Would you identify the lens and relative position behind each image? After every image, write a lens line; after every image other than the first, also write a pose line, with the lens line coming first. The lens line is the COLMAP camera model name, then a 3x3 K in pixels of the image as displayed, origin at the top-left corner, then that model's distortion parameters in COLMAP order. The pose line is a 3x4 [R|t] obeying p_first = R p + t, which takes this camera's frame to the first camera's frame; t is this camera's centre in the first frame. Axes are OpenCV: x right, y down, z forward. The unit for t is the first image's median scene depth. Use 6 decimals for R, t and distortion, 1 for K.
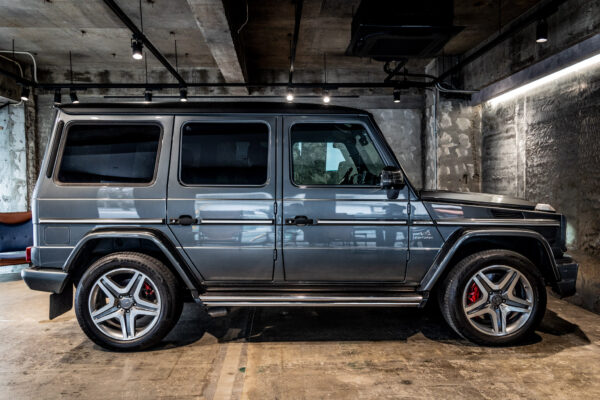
lens RADIAL K [[453.2, 0, 302.3], [0, 453.2, 201.5], [0, 0, 1]] dist [-0.007394, 0.004478]
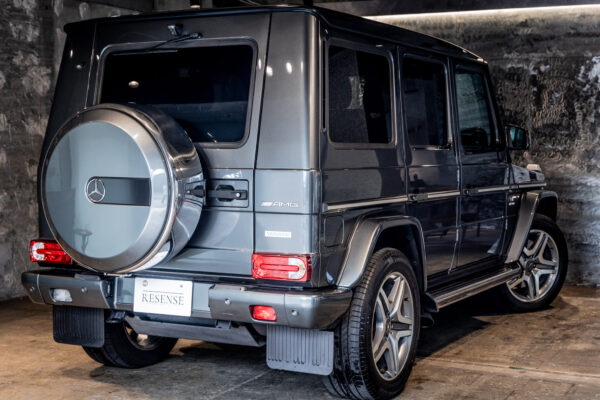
lens RADIAL K [[987.6, 0, 299.5], [0, 987.6, 204.4], [0, 0, 1]] dist [0.012639, 0.000000]
pose [[0.491074, -0.049248, 0.869725, -1.602953], [0.018479, 0.998765, 0.046121, -0.019018], [-0.870922, -0.006577, 0.491377, 0.377797]]
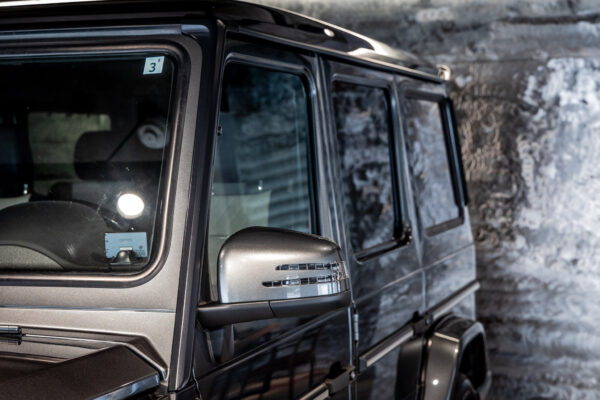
lens RADIAL K [[1131.6, 0, 294.8], [0, 1131.6, 214.2], [0, 0, 1]] dist [0.050555, 0.000000]
pose [[0.394786, -0.033708, 0.918154, -0.713426], [0.038217, 0.999064, 0.020246, -0.087551], [-0.917978, 0.027096, 0.395705, 0.648531]]
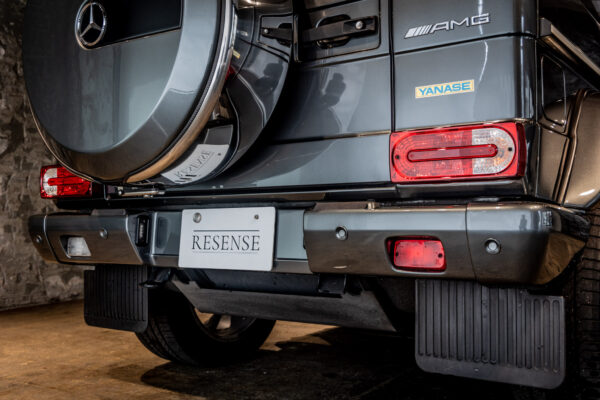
lens RADIAL K [[648.6, 0, 301.7], [0, 648.6, 199.7], [0, 0, 1]] dist [-0.010693, 0.000000]
pose [[0.594089, 0.023791, 0.804047, -0.928489], [0.026186, 0.998461, -0.048892, 0.153374], [-0.803973, 0.050101, 0.592551, 0.834516]]
